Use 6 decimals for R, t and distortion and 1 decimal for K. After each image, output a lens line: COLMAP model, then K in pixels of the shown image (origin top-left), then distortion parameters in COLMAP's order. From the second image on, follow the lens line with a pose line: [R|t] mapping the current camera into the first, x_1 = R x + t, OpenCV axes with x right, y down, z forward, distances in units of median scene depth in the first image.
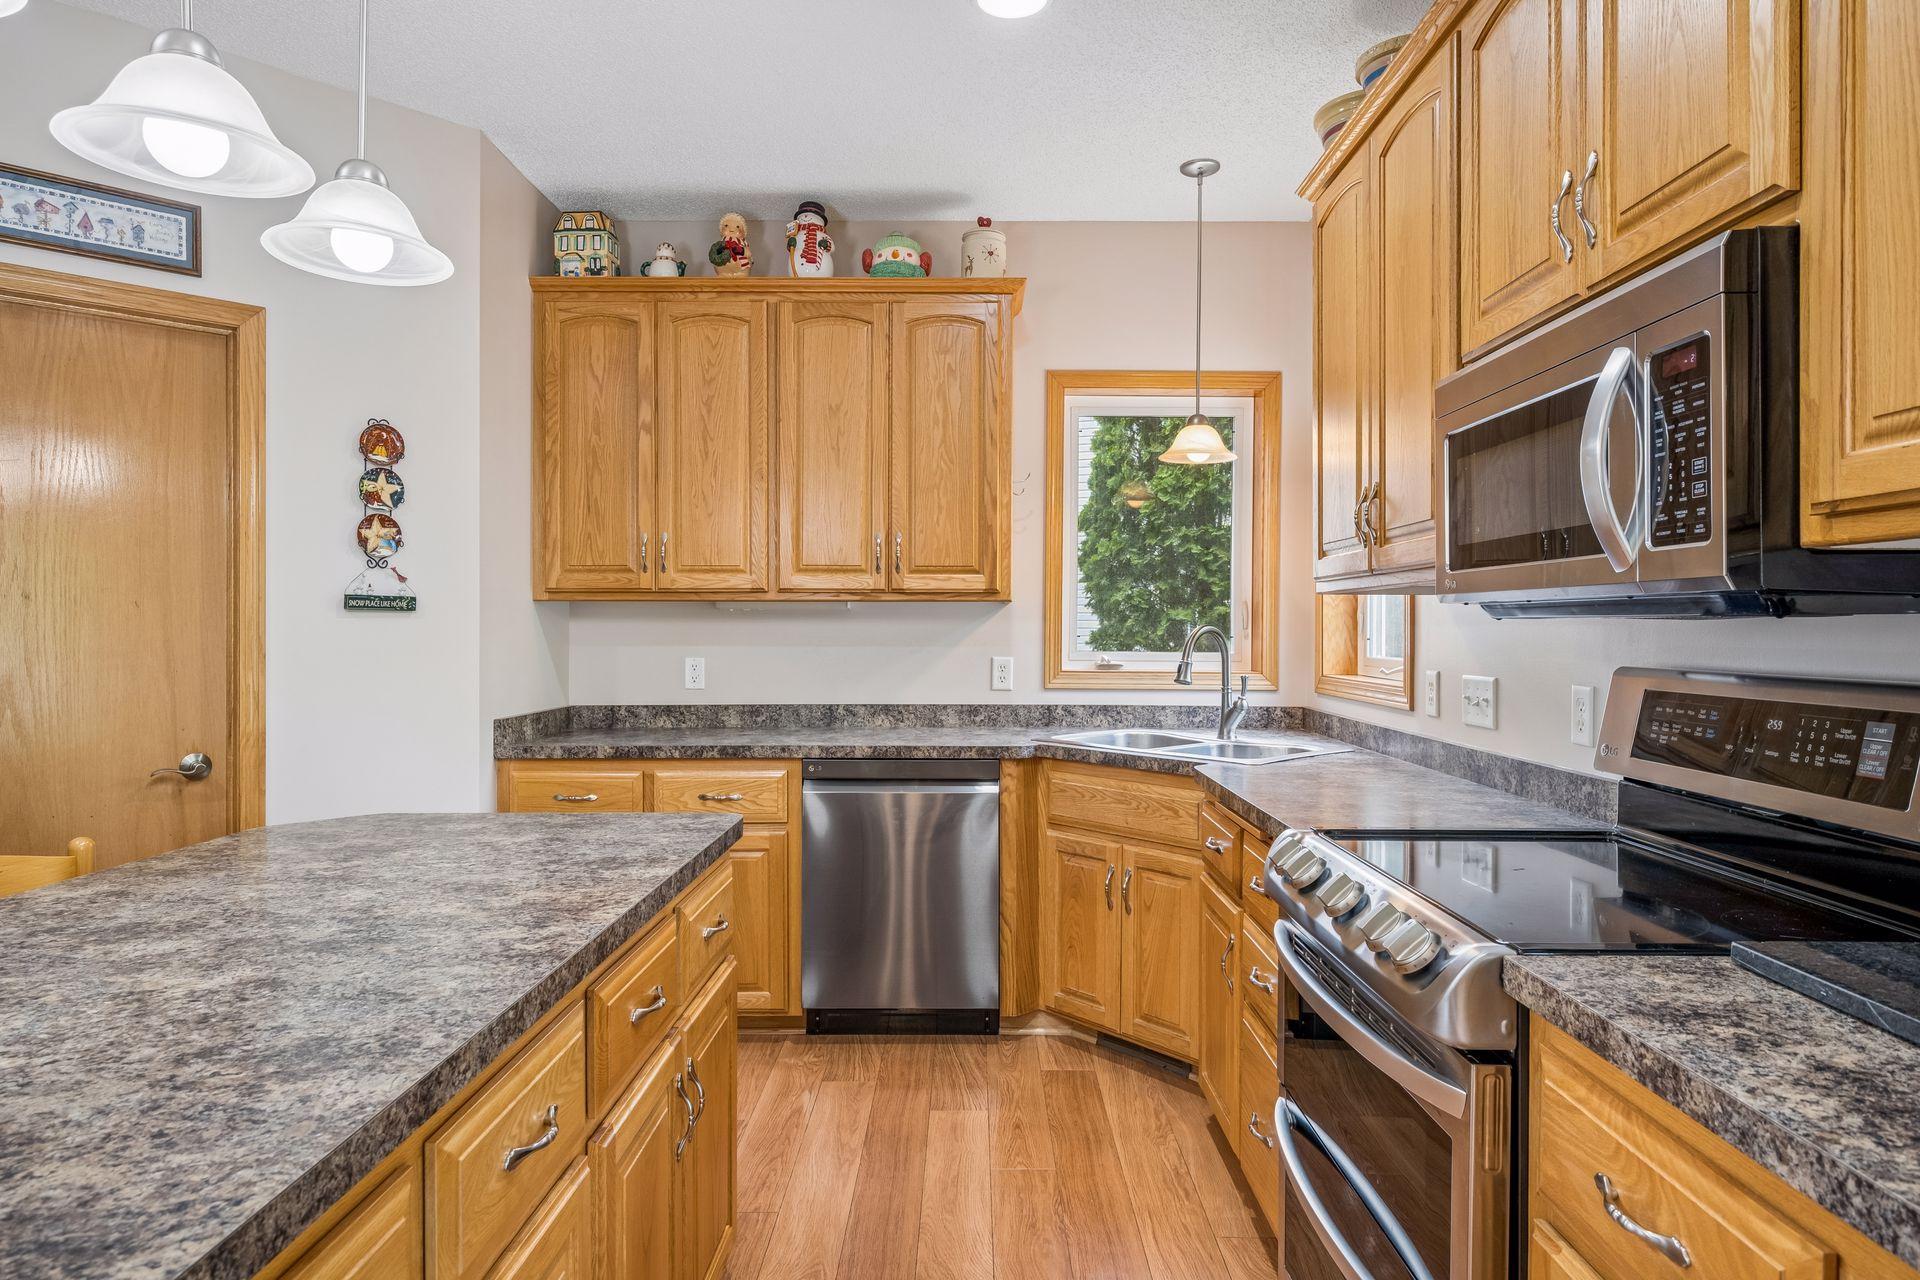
lens RADIAL K [[1091.6, 0, 970.8], [0, 1091.6, 633.5], [0, 0, 1]] dist [-0.001743, -0.000867]
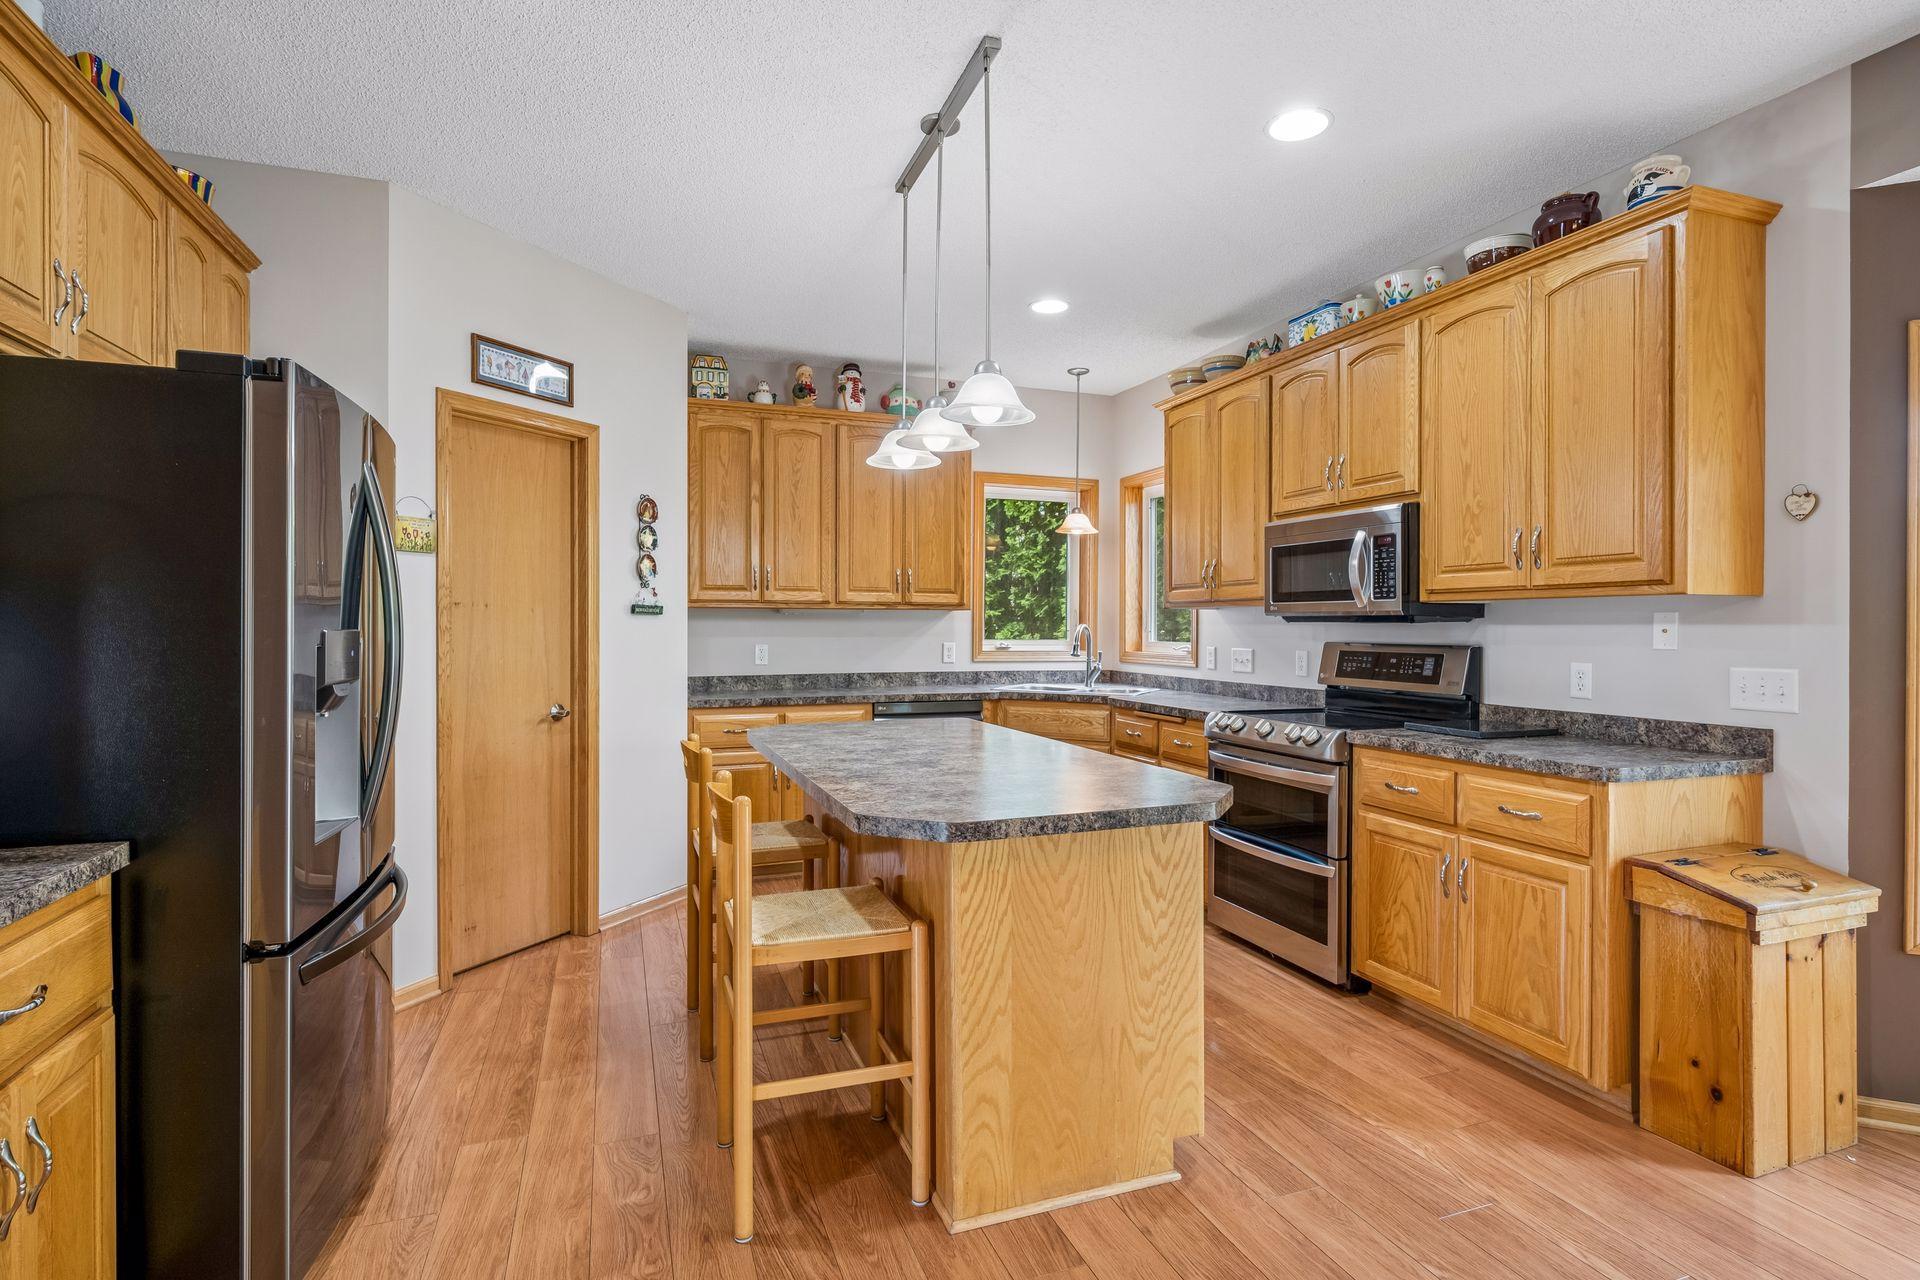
lens RADIAL K [[945.7, 0, 959.4], [0, 945.7, 635.1], [0, 0, 1]] dist [-0.002308, -0.000222]
pose [[0.938419, -0.002697, 0.345490, -0.496153], [0.000580, 0.999980, 0.006229, 0.000799], [-0.345500, -0.005645, 0.938402, -0.387747]]
